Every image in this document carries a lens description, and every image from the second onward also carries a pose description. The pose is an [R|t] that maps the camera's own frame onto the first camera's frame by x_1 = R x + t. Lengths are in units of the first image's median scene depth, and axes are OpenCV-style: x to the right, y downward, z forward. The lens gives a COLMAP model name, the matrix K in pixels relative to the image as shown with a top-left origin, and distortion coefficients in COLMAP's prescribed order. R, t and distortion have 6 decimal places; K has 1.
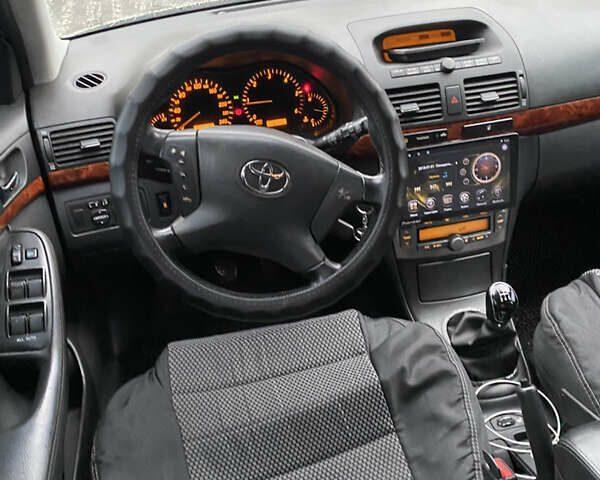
lens RADIAL K [[572.2, 0, 300.0], [0, 572.2, 240.0], [0, 0, 1]] dist [0.125938, -0.433660]
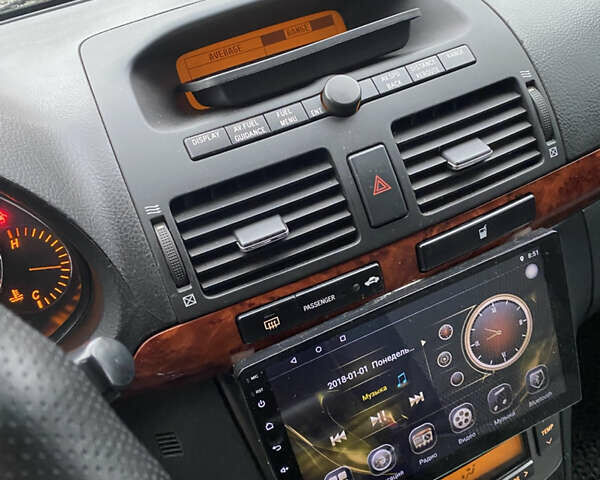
lens RADIAL K [[572.2, 0, 300.0], [0, 572.2, 240.0], [0, 0, 1]] dist [0.125938, -0.433660]
pose [[0.971328, -0.213030, 0.105550, 0.169860], [0.220028, 0.973666, -0.059679, -0.193520], [-0.090057, 0.081192, 0.992622, 0.635687]]
